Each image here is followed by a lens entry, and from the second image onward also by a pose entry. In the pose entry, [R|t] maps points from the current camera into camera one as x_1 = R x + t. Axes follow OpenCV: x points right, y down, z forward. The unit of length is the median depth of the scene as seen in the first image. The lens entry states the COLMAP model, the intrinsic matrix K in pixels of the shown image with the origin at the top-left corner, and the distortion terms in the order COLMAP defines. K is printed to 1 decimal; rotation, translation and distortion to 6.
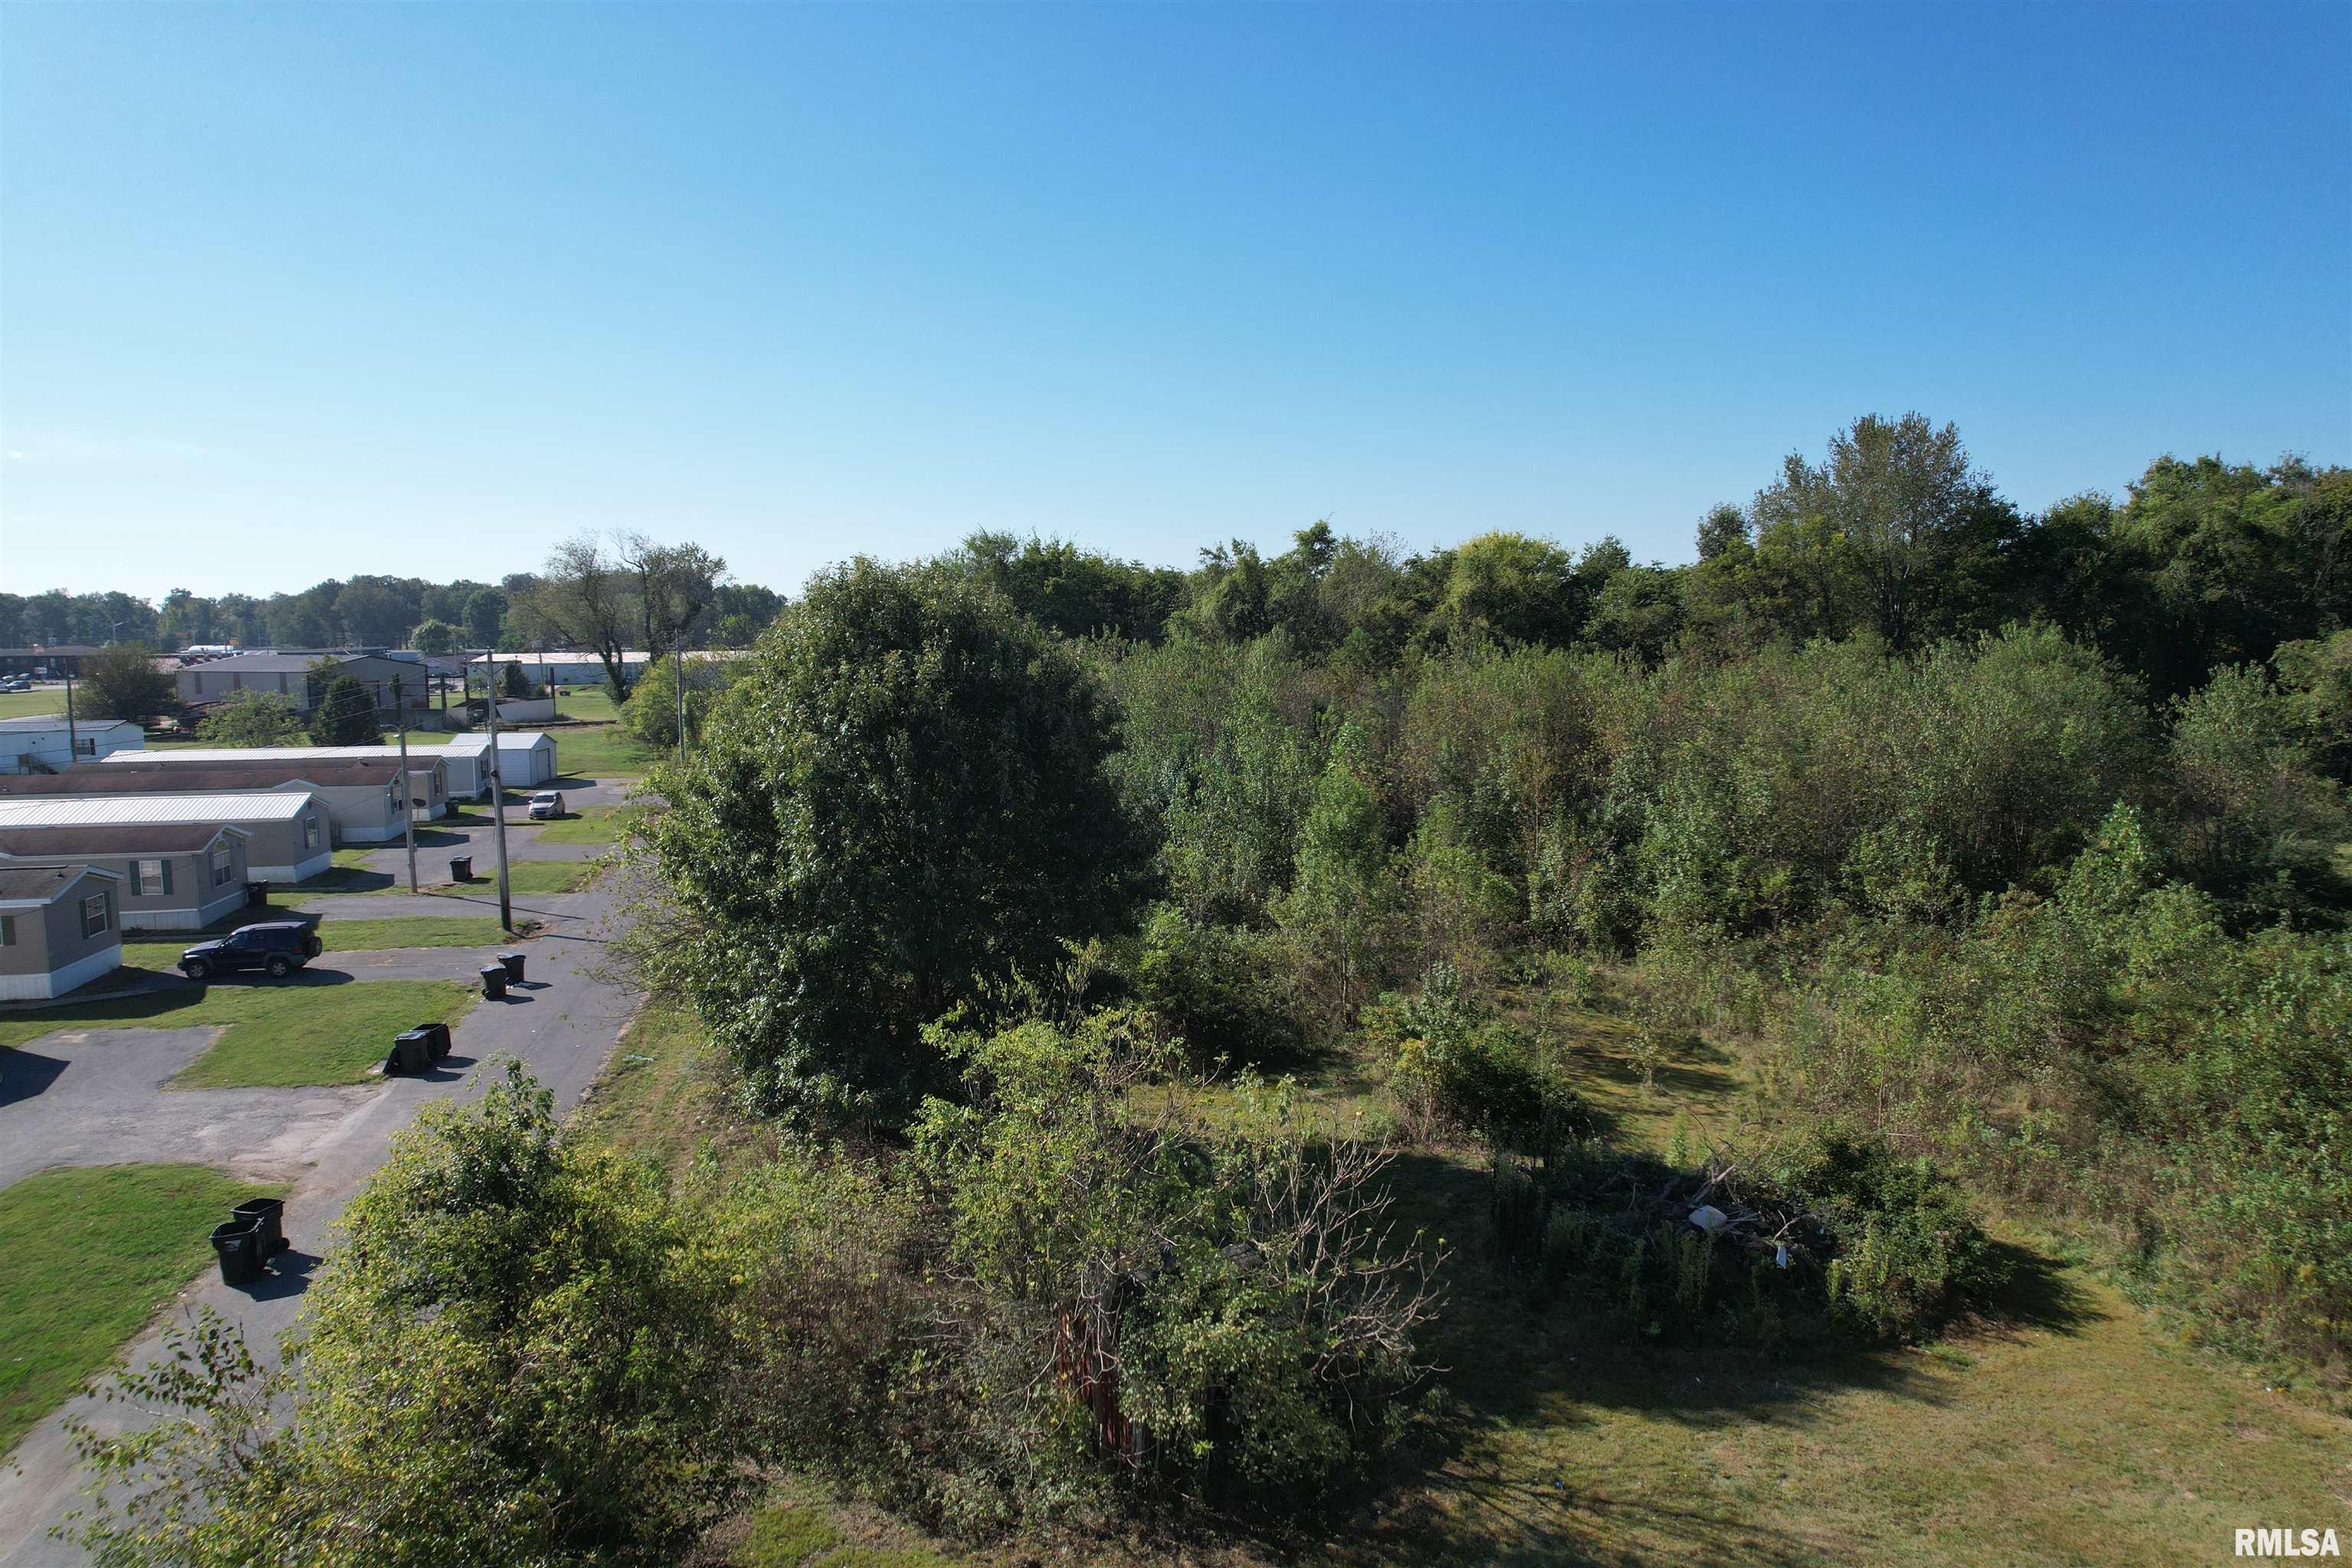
lens RADIAL K [[1503.9, 0, 1185.9], [0, 1503.9, 785.4], [0, 0, 1]] dist [-0.086669, 0.082053]
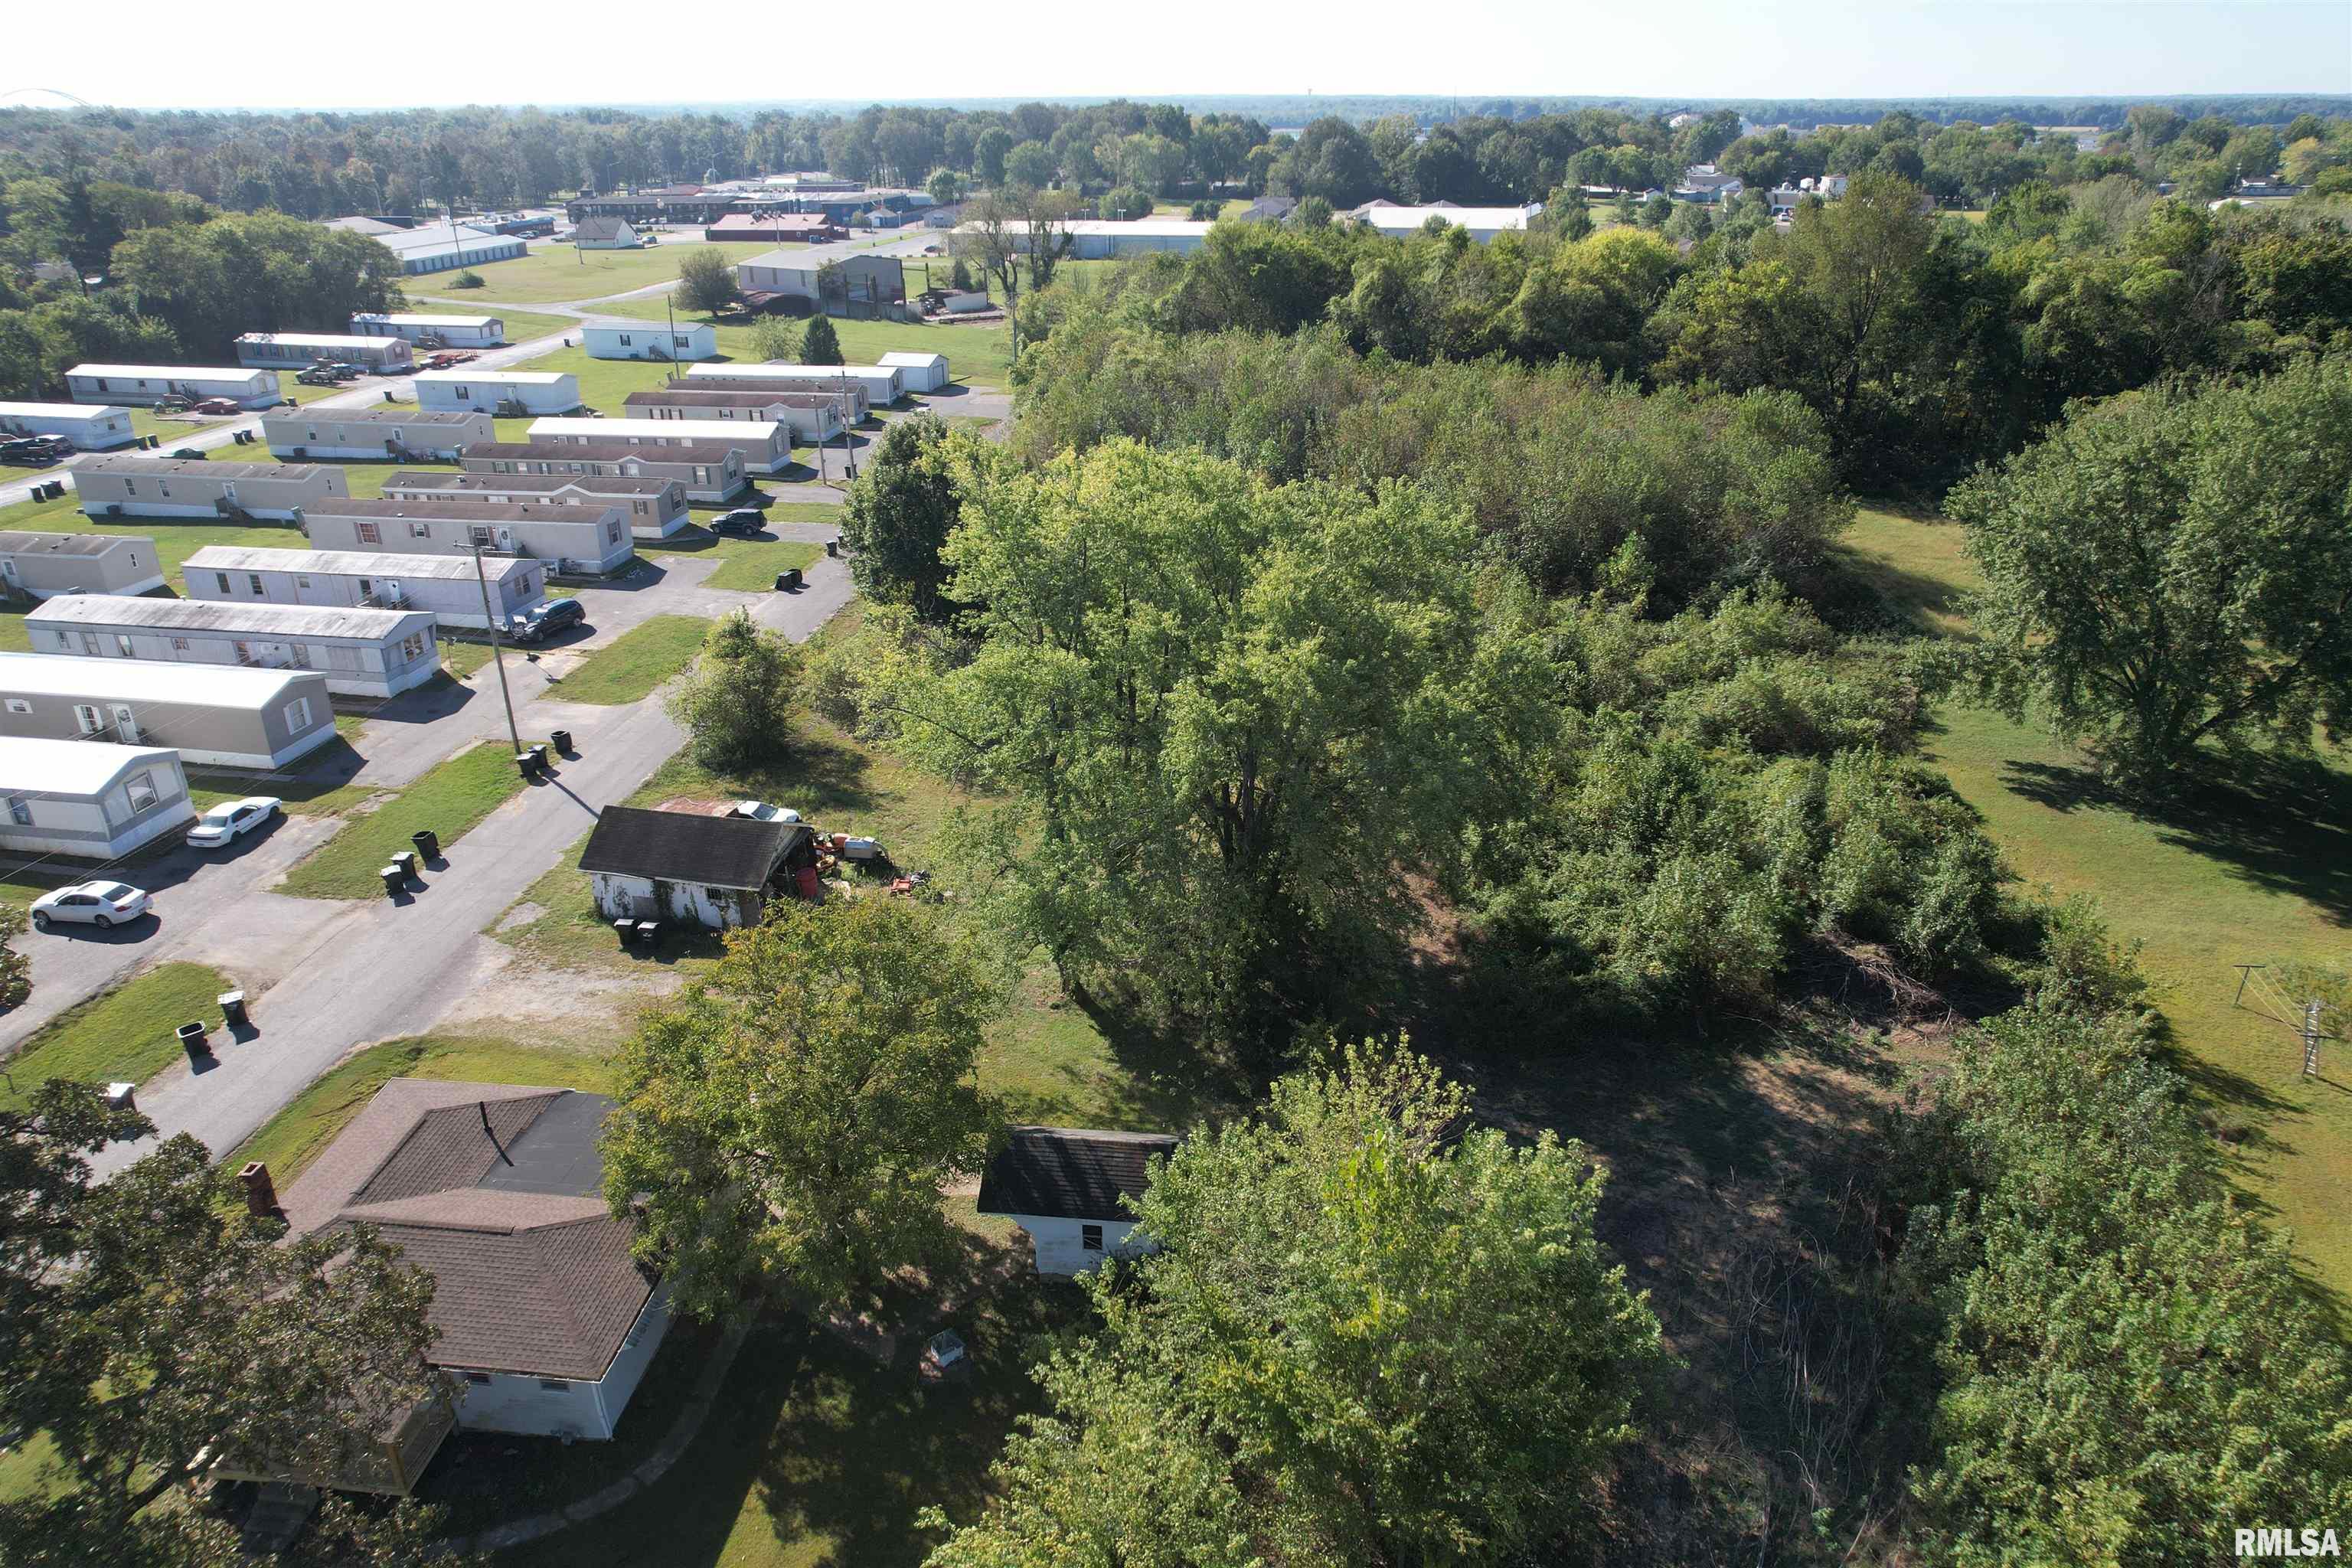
lens RADIAL K [[1503.9, 0, 1185.9], [0, 1503.9, 785.4], [0, 0, 1]] dist [-0.086669, 0.082053]
pose [[0.939997, 0.144051, -0.309280, 0.723059], [-0.039225, 0.946115, 0.321447, -0.252881], [0.338919, -0.290028, 0.894996, -0.856793]]
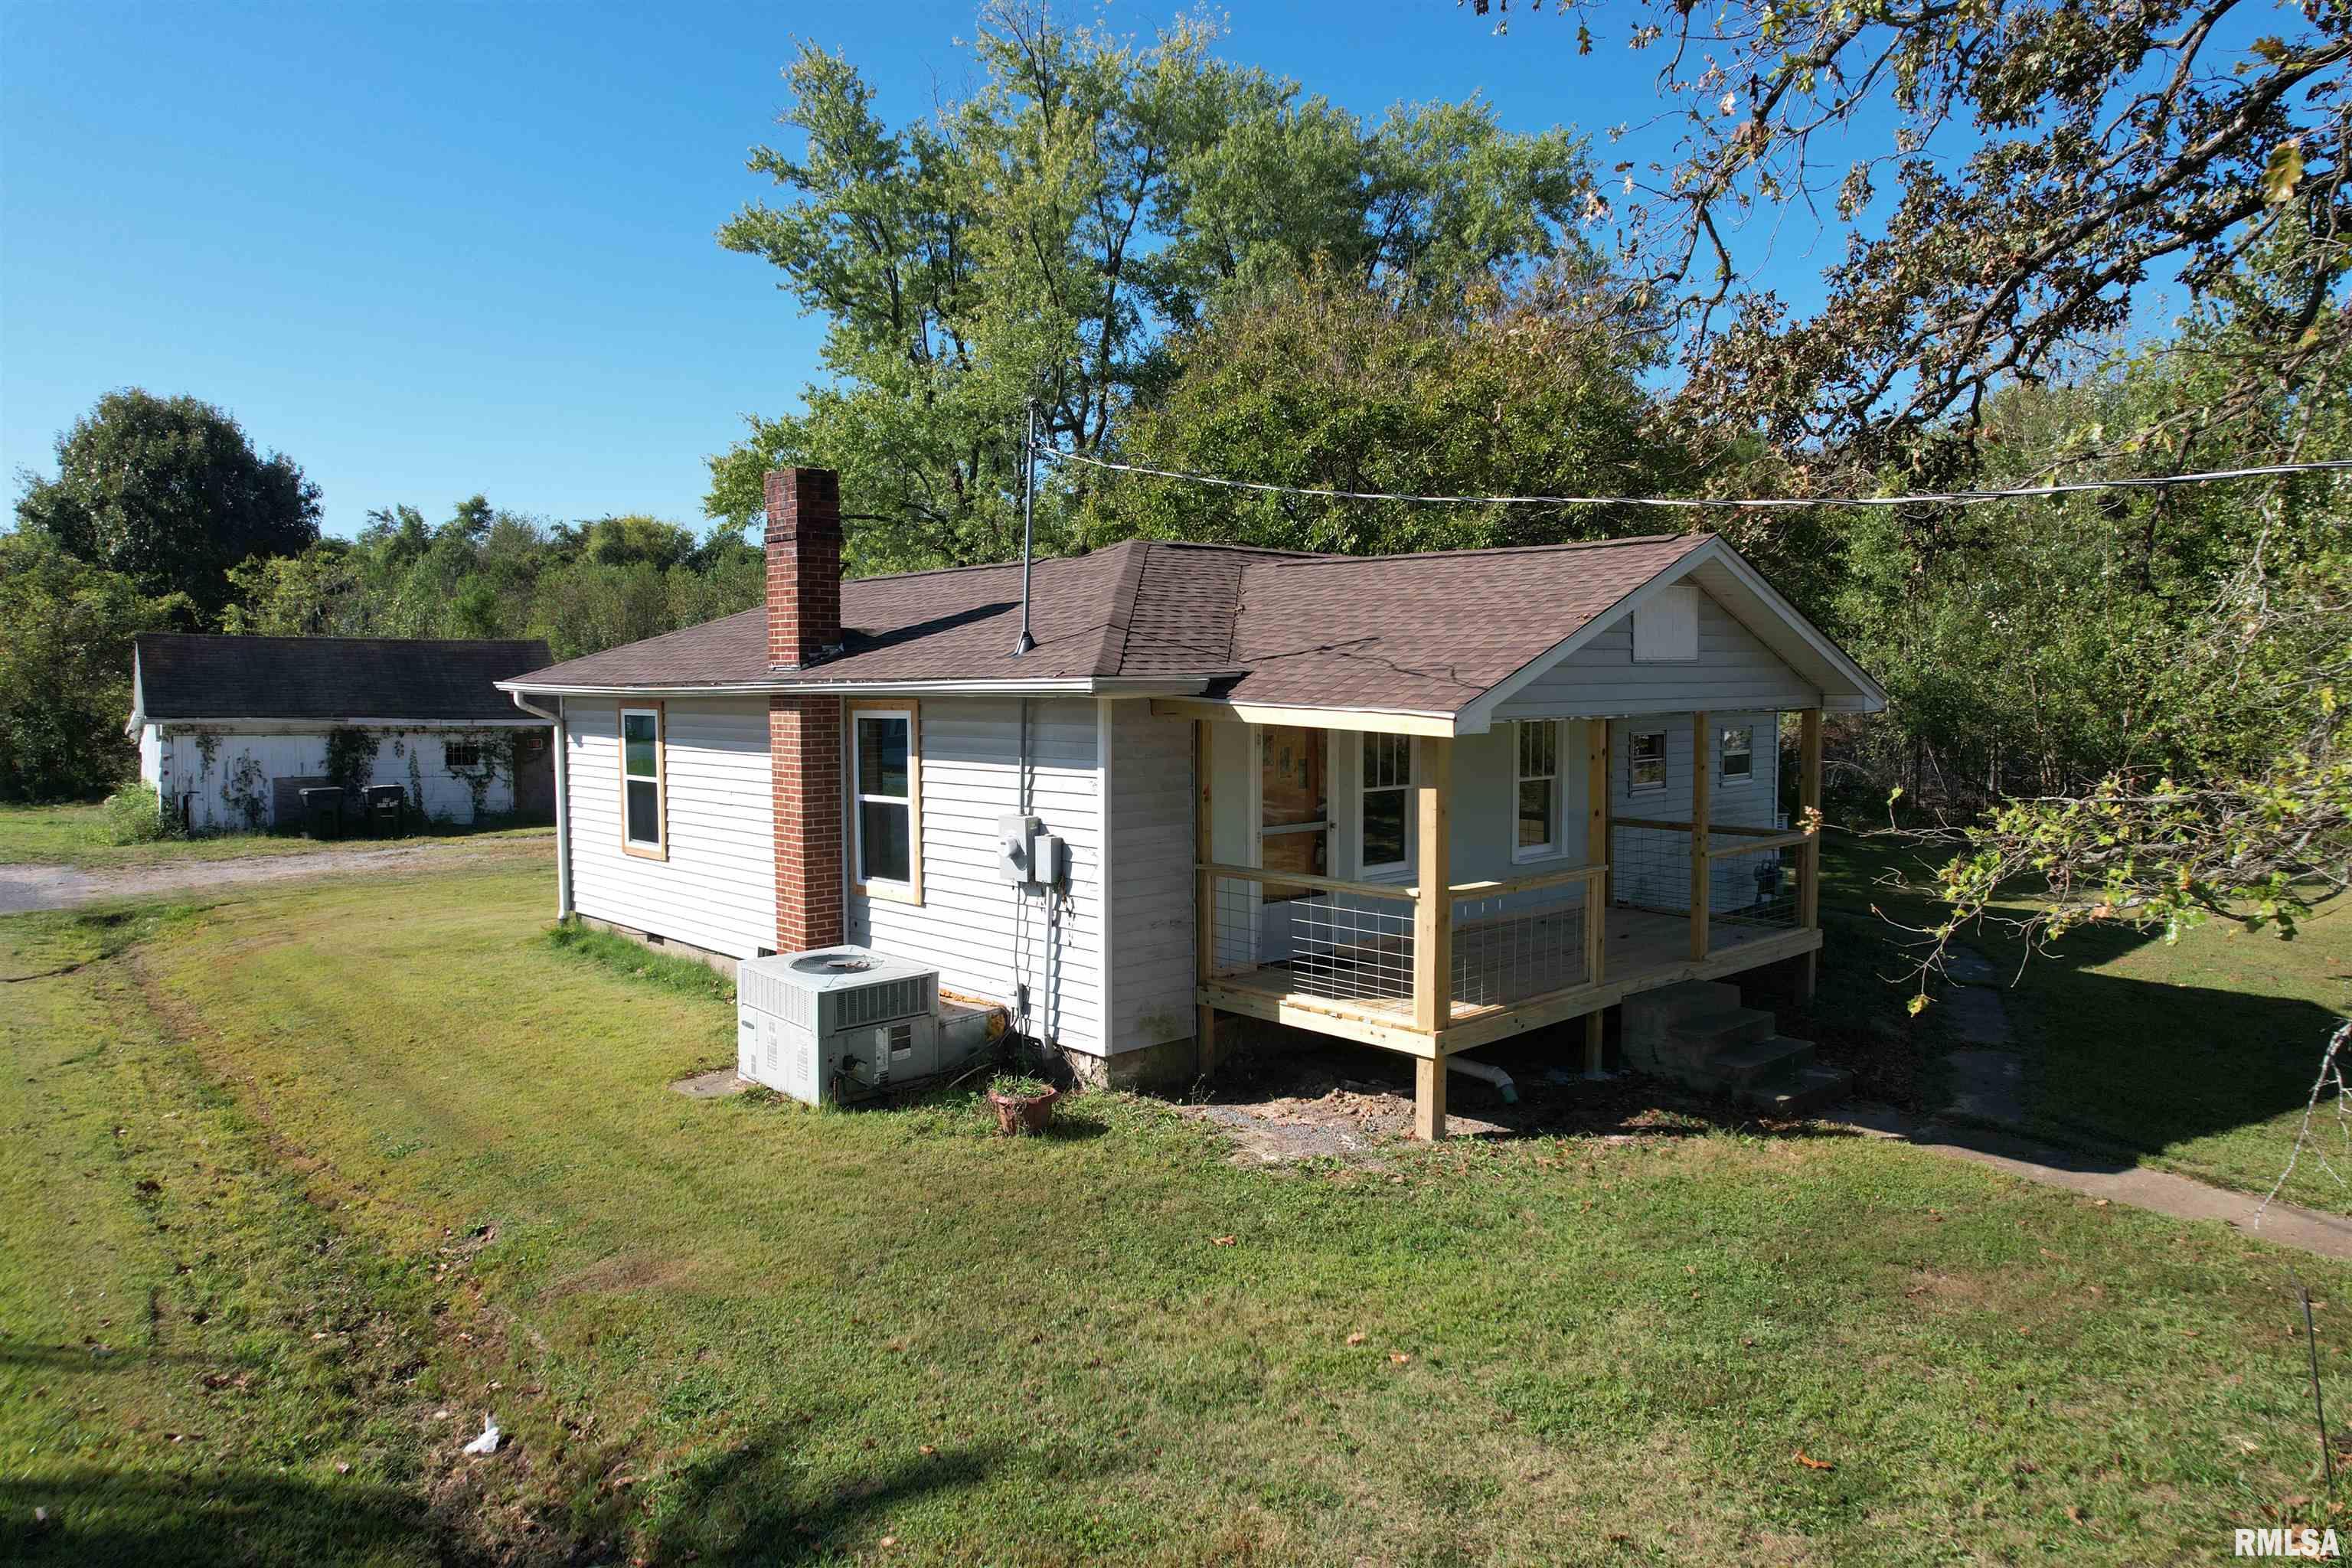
lens RADIAL K [[1505.4, 0, 1176.0], [0, 1505.4, 784.0], [0, 0, 1]] dist [-0.102807, 0.122759]
pose [[0.874340, -0.034426, 0.484092, -0.006842], [0.055314, 0.998050, -0.028929, 0.262753], [-0.482152, 0.052070, 0.874539, -0.651532]]
